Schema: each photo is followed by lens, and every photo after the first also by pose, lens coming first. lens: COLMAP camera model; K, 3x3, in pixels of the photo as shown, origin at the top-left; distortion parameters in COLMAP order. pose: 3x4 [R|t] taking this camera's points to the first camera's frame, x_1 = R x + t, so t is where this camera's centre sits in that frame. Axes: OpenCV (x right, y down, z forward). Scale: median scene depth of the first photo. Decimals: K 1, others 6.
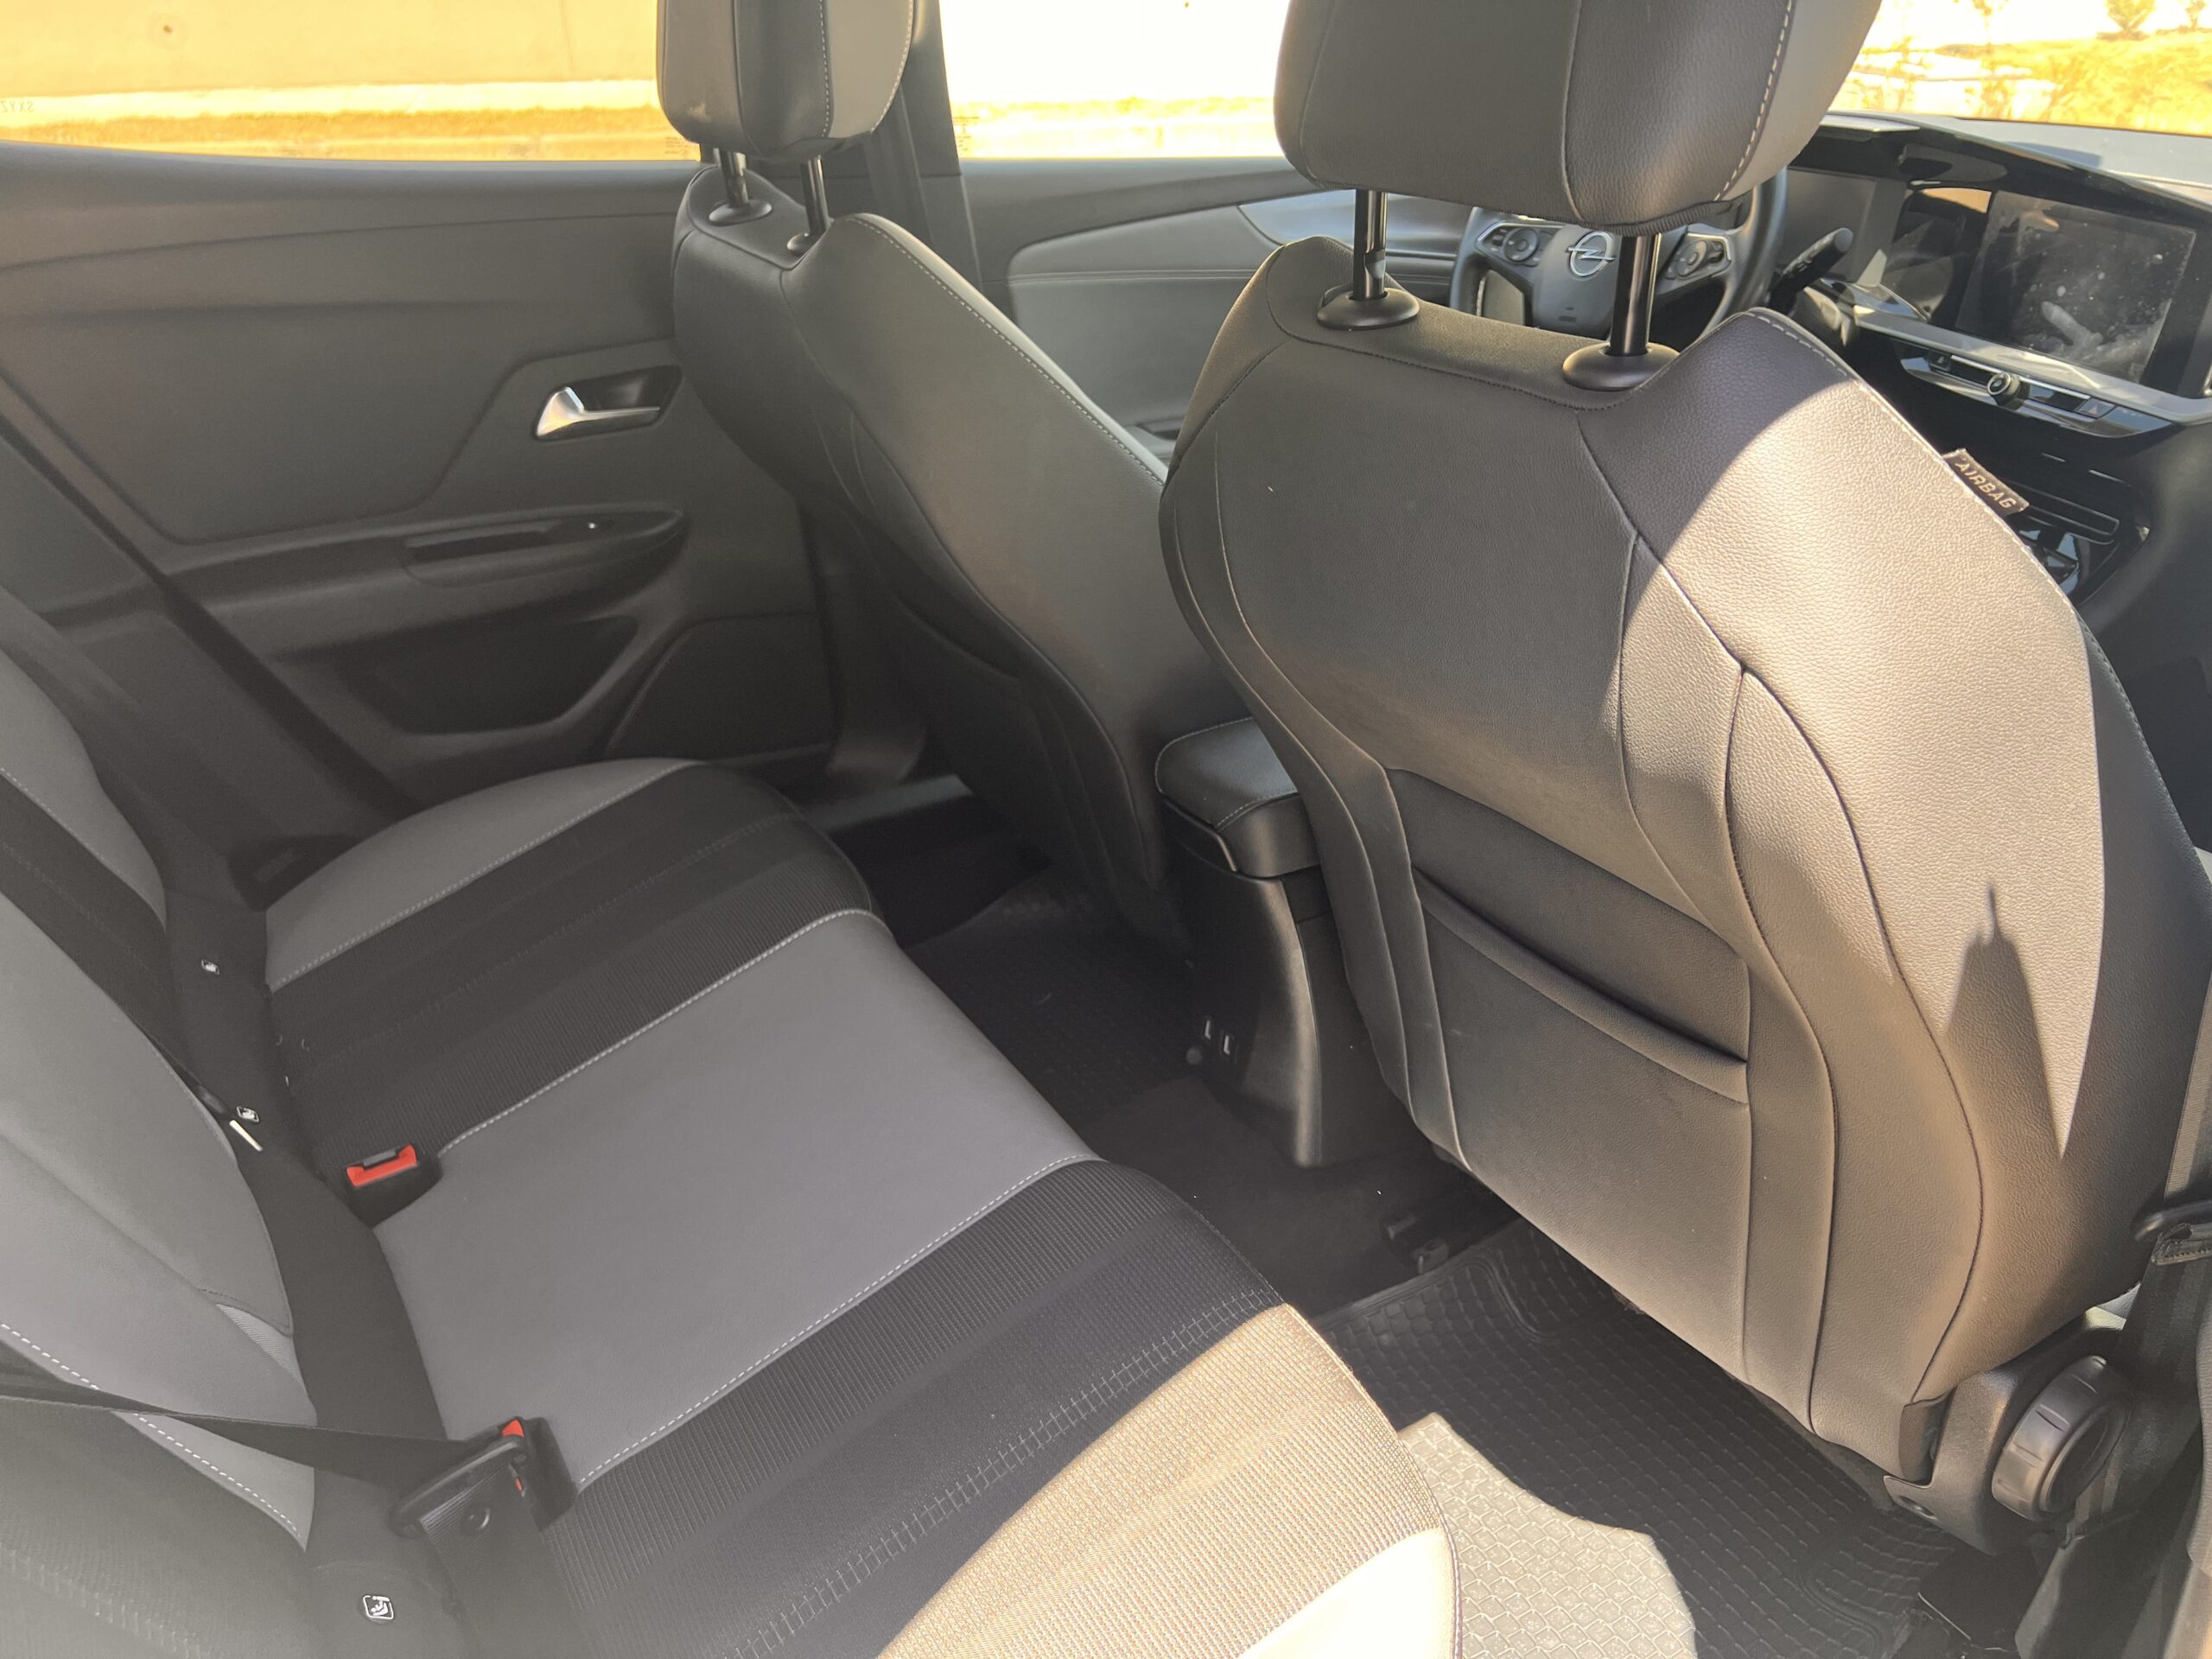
lens RADIAL K [[1655.9, 0, 1113.1], [0, 1655.9, 846.5], [0, 0, 1]] dist [0.050226, -0.063275]
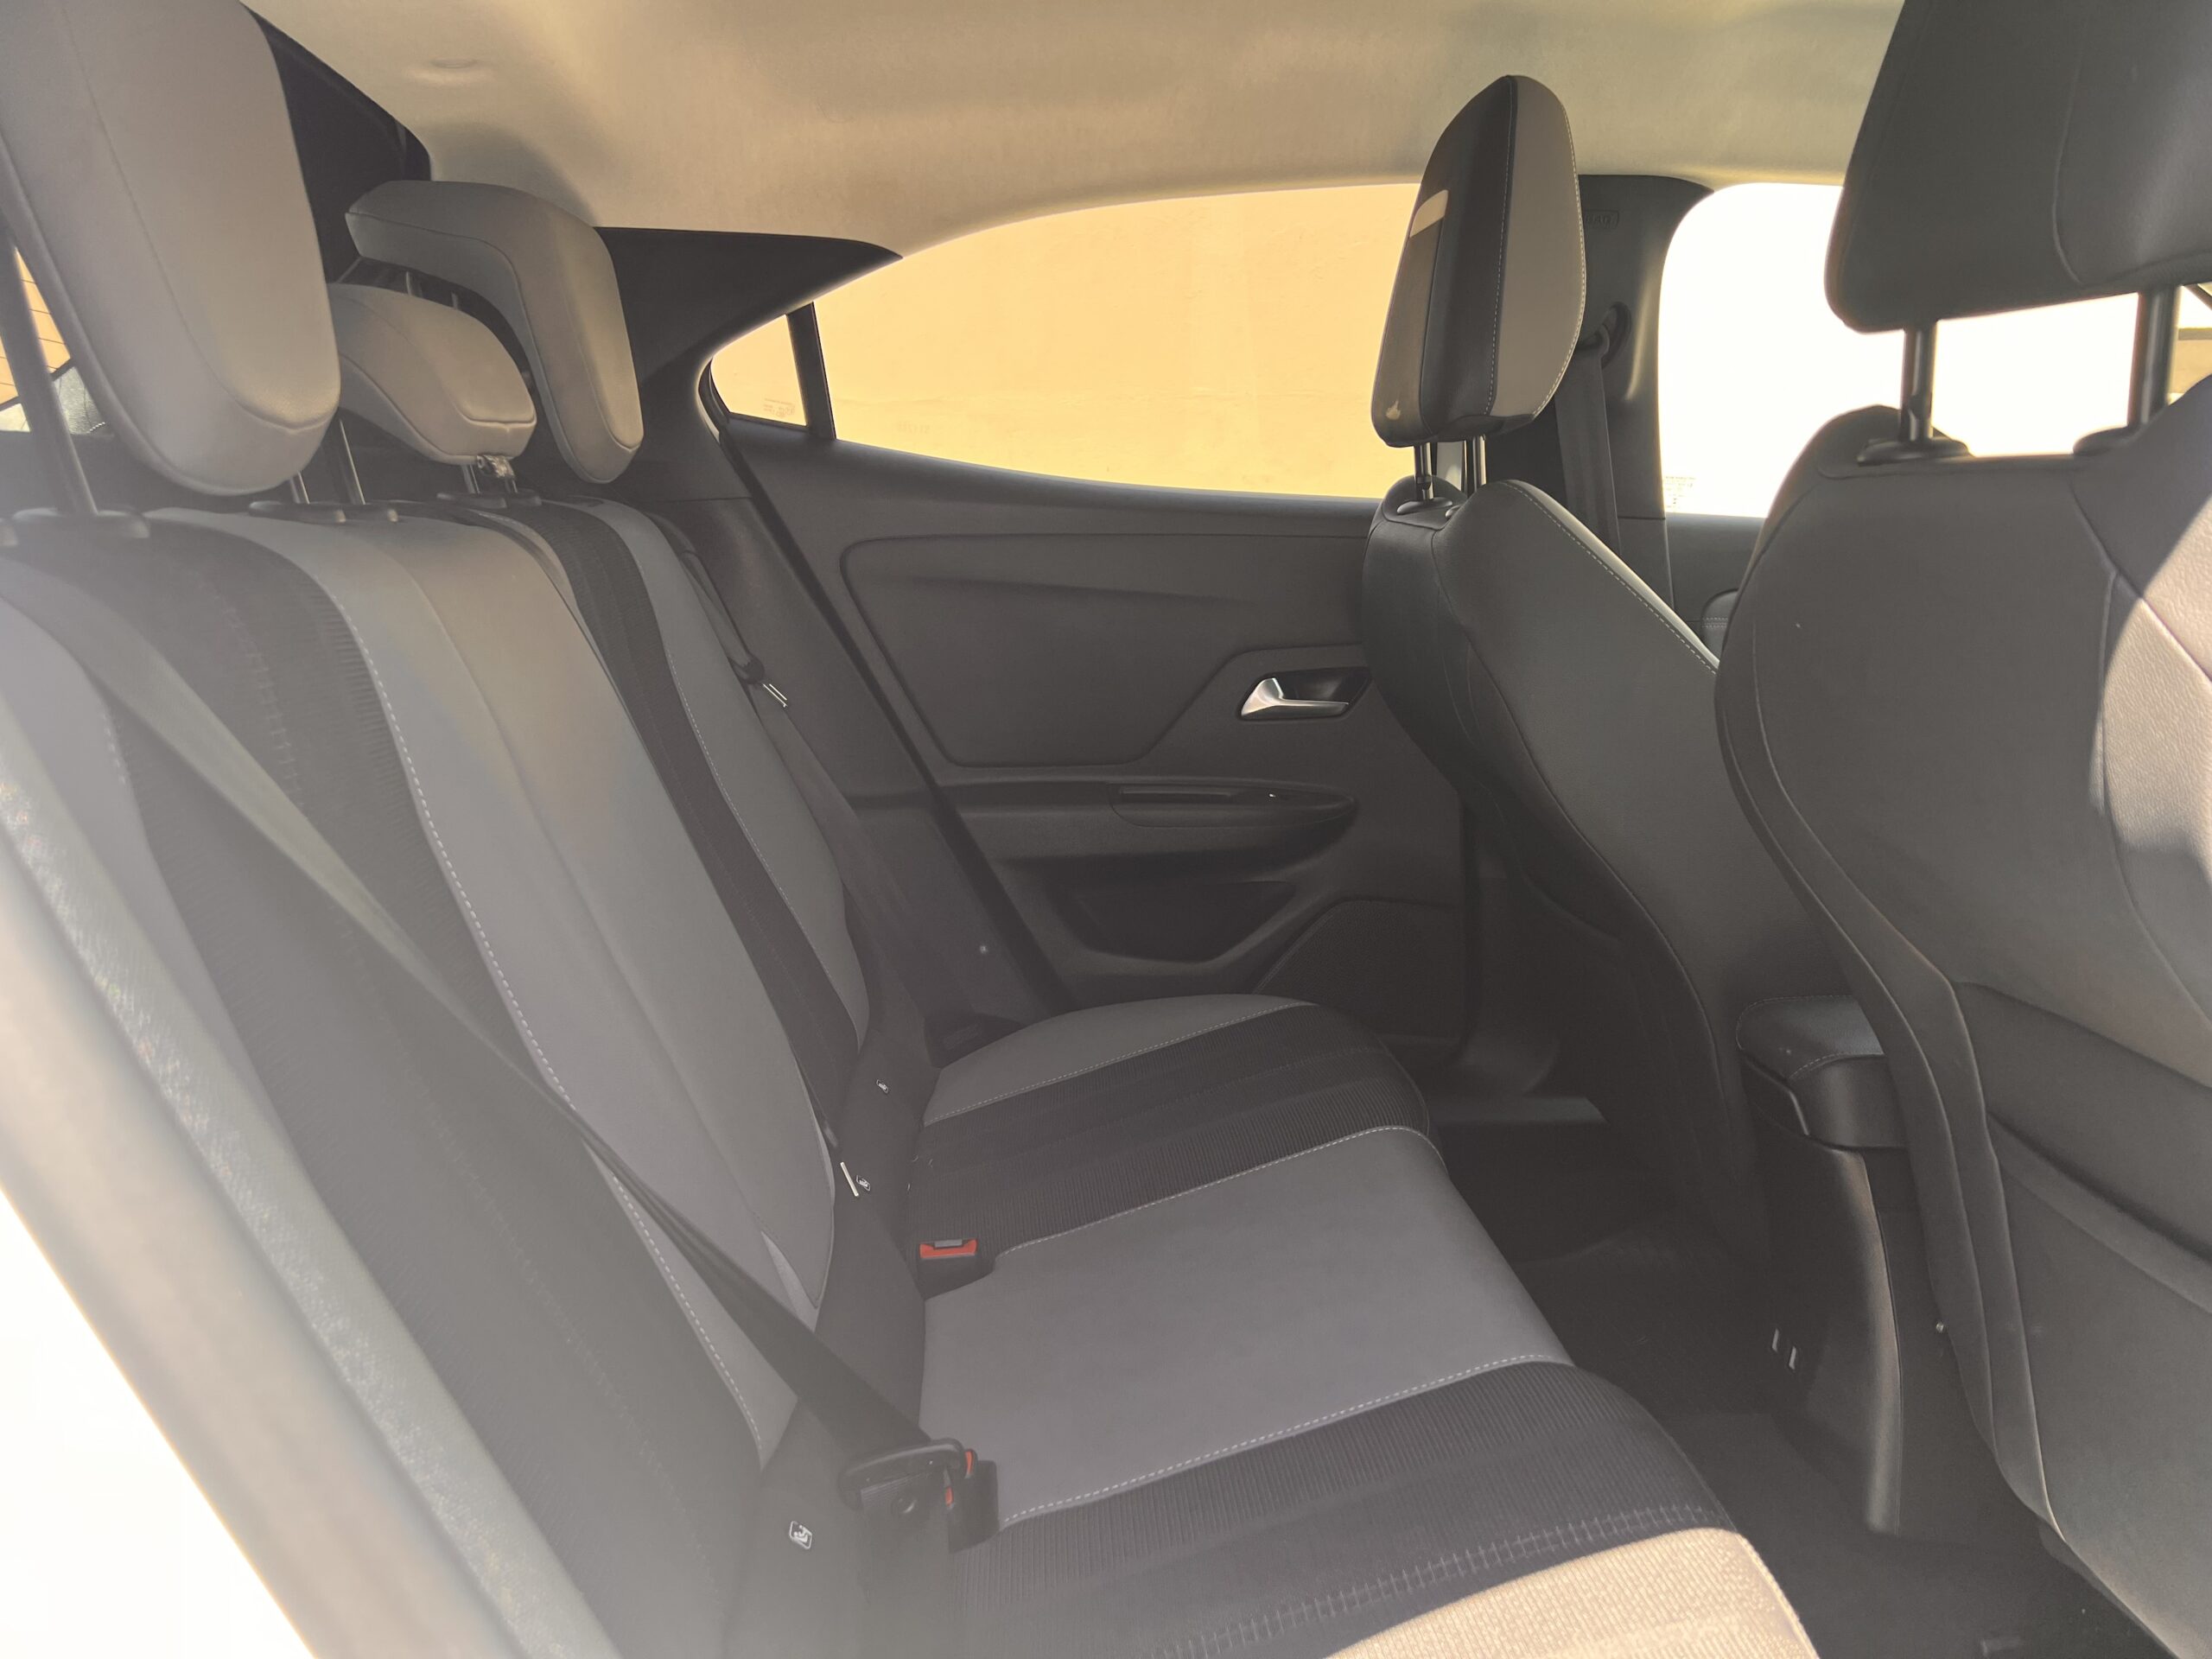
lens RADIAL K [[1655.9, 0, 1115.3], [0, 1655.9, 849.4], [0, 0, 1]] dist [0.050226, -0.063275]
pose [[0.886210, 0.098103, -0.452778, 0.136354], [-0.223171, 0.946853, -0.231653, 0.163842], [0.405989, 0.306340, 0.861004, 0.000909]]
